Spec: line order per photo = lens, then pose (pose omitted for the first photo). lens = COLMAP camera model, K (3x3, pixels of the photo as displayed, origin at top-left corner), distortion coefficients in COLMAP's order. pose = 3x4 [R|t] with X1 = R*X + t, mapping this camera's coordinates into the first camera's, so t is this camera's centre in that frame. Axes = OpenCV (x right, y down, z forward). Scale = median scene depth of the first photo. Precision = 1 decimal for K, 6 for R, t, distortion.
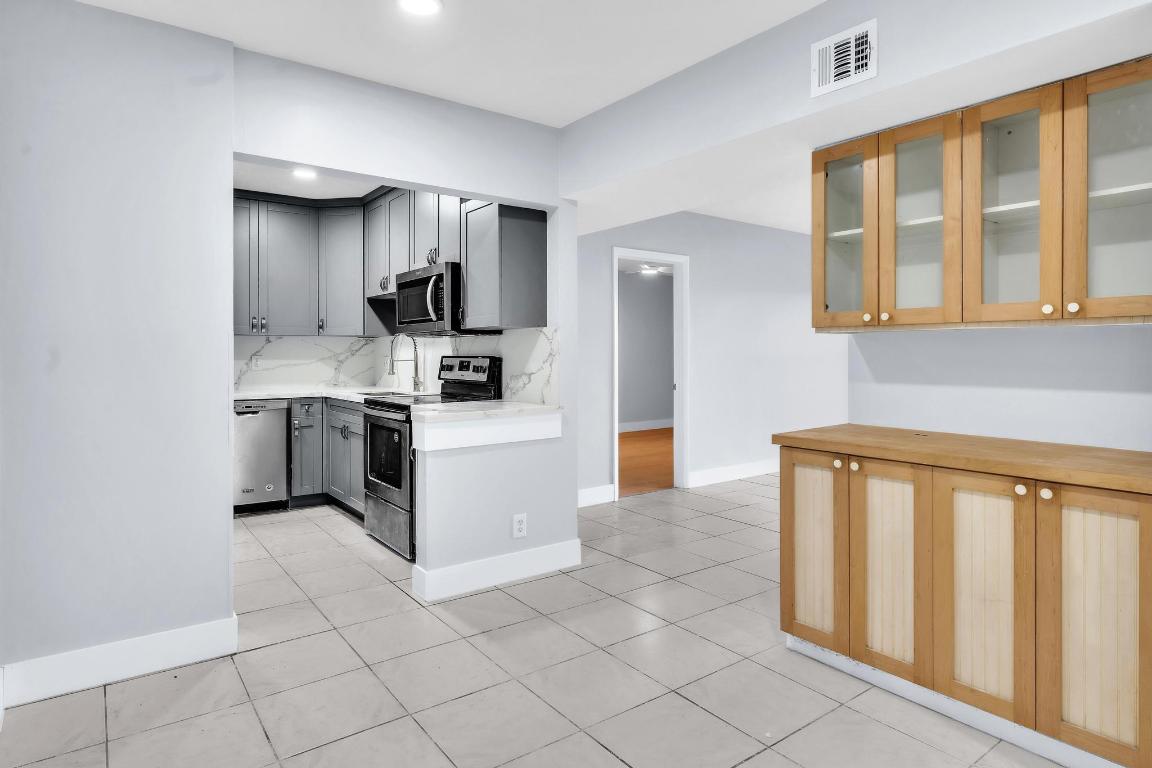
lens RADIAL K [[627.8, 0, 561.9], [0, 627.8, 357.7], [0, 0, 1]] dist [-0.005596, -0.001318]
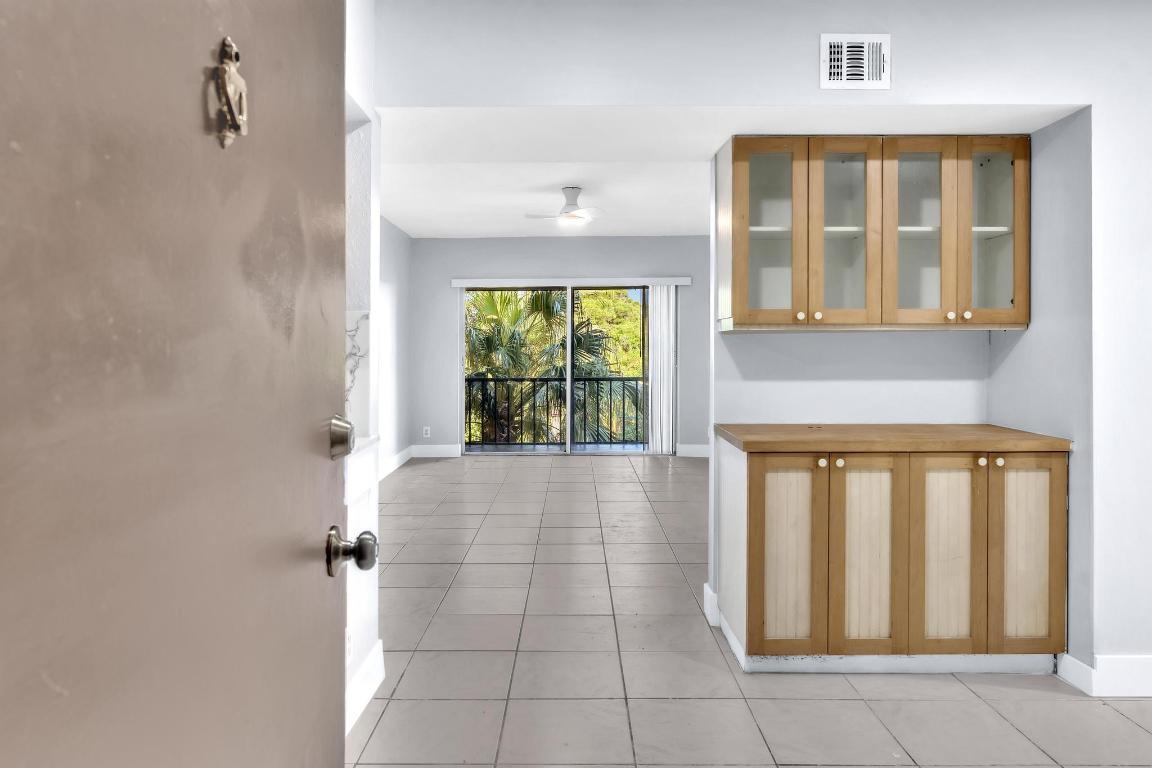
lens RADIAL K [[627.8, 0, 511.9], [0, 627.8, 338.2], [0, 0, 1]] dist [-0.005596, -0.001318]
pose [[0.607107, 0.008943, 0.794570, -0.672772], [0.007663, 0.999824, -0.017108, -0.015773], [-0.794583, 0.016475, 0.606932, 0.816454]]
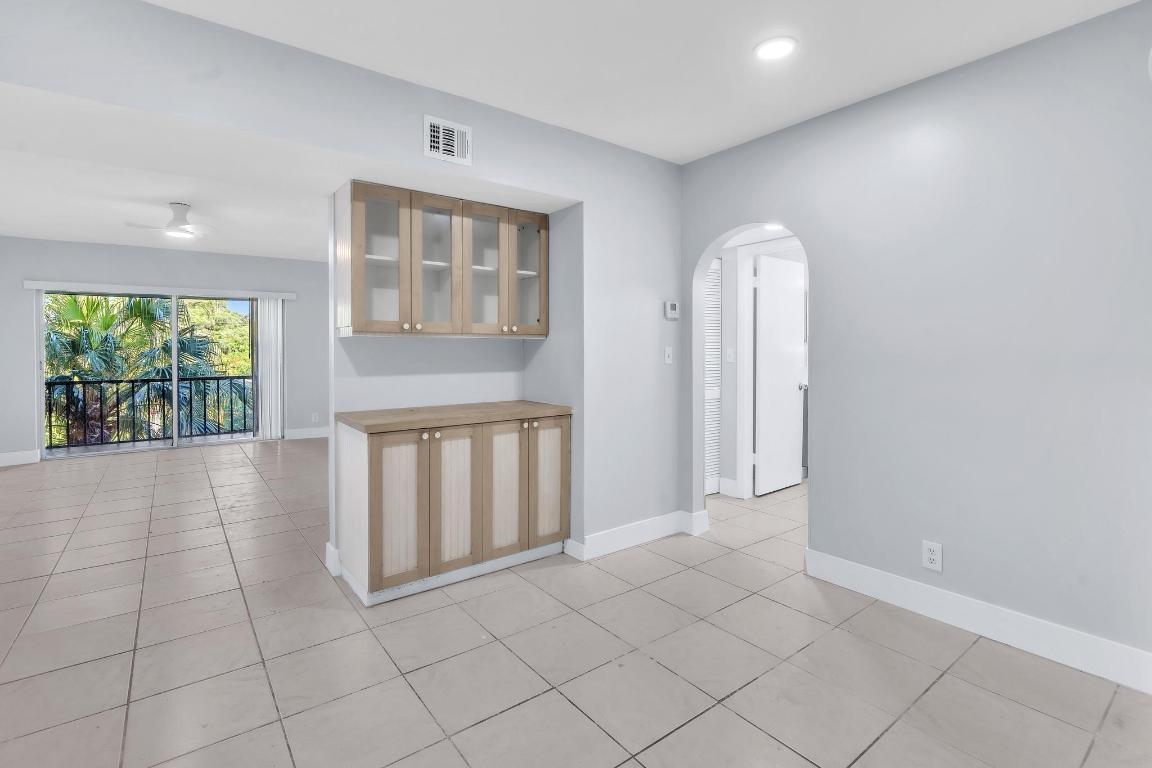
lens RADIAL K [[534.9, 0, 563.4], [0, 534.9, 354.1], [0, 0, 1]] dist [-0.008236, 0.002567]
pose [[0.004725, -0.010153, 0.999937, -0.720095], [0.009364, 0.999905, 0.010109, -0.014920], [-0.999945, 0.009315, 0.004820, 0.726364]]
